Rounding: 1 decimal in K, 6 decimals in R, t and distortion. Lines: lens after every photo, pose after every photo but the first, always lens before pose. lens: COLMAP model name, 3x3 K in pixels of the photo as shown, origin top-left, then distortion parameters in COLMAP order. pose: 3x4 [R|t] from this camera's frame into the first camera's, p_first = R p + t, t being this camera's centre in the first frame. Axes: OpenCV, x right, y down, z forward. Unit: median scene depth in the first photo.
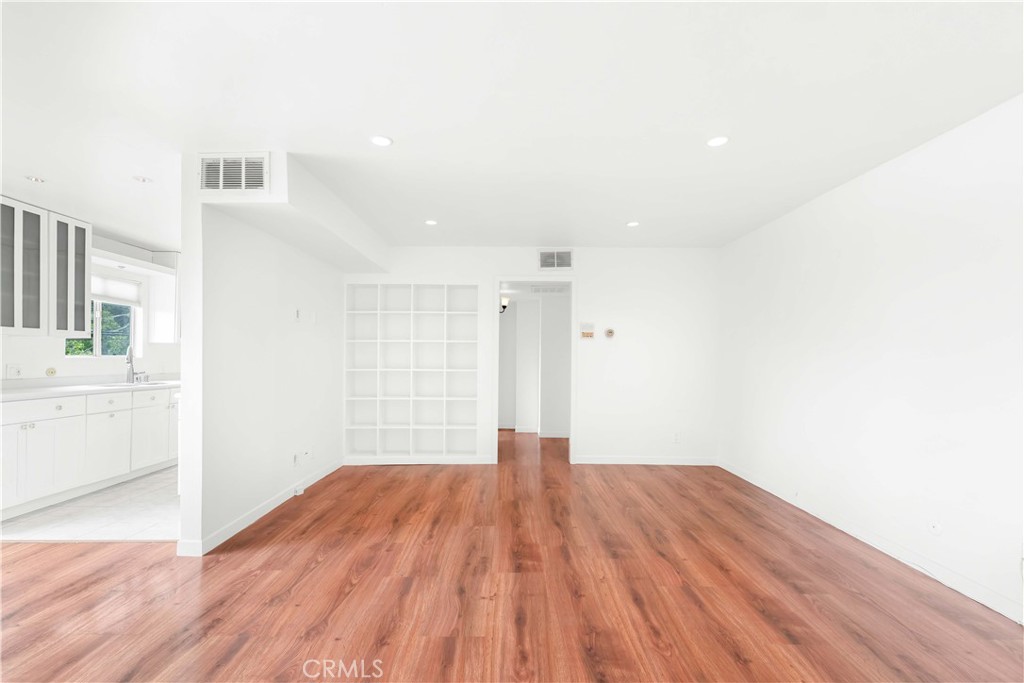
lens RADIAL K [[436.1, 0, 507.5], [0, 436.1, 356.9], [0, 0, 1]] dist [-0.001106, 0.000091]
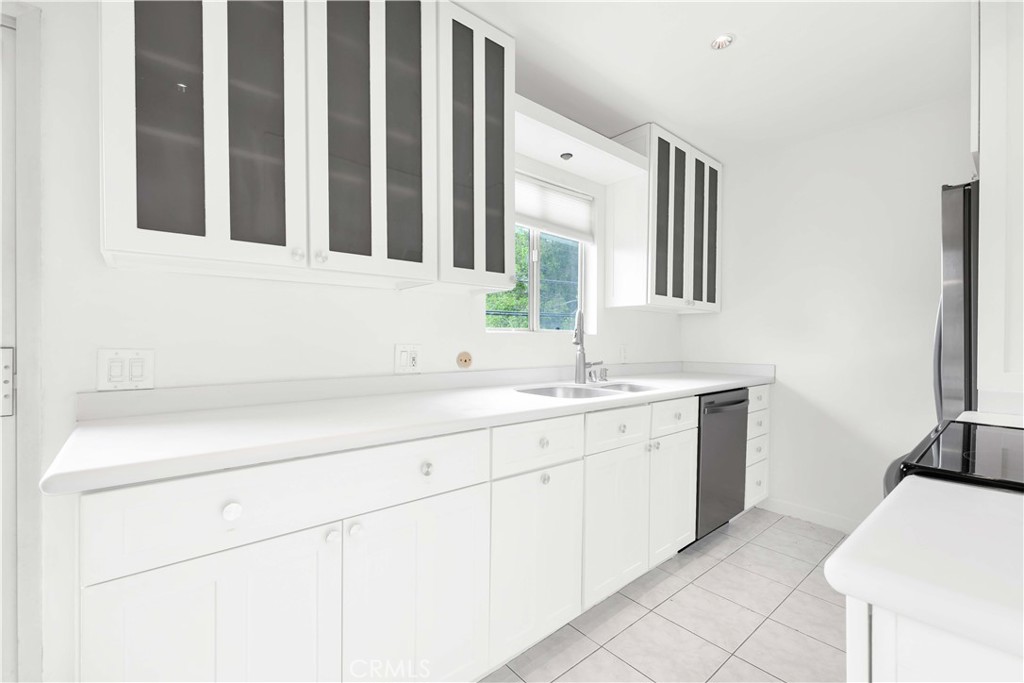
lens RADIAL K [[436.1, 0, 508.9], [0, 436.1, 345.2], [0, 0, 1]] dist [-0.001106, 0.000091]
pose [[0.644182, 0.001212, -0.764871, -0.597562], [0.005660, 0.999964, 0.006351, 0.013480], [0.764851, -0.008420, 0.644152, 0.686366]]
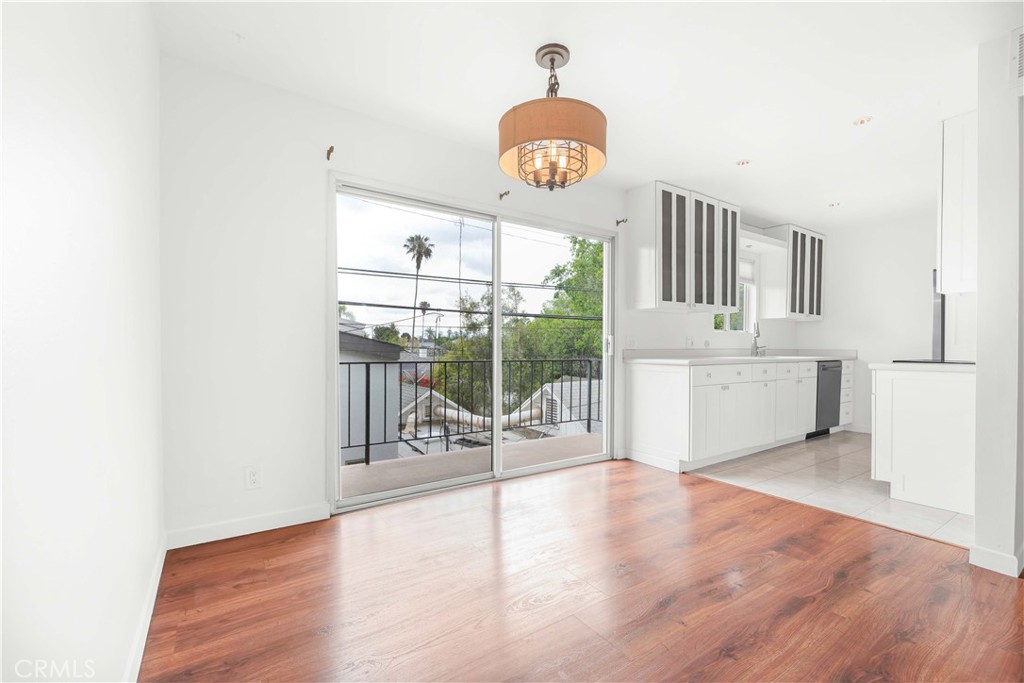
lens RADIAL K [[436.1, 0, 513.0], [0, 436.1, 354.2], [0, 0, 1]] dist [-0.001106, 0.000091]
pose [[0.551677, 0.011394, -0.833980, -0.351790], [0.005066, 0.999842, 0.017011, 0.038353], [0.834043, -0.013609, 0.551532, -0.072796]]
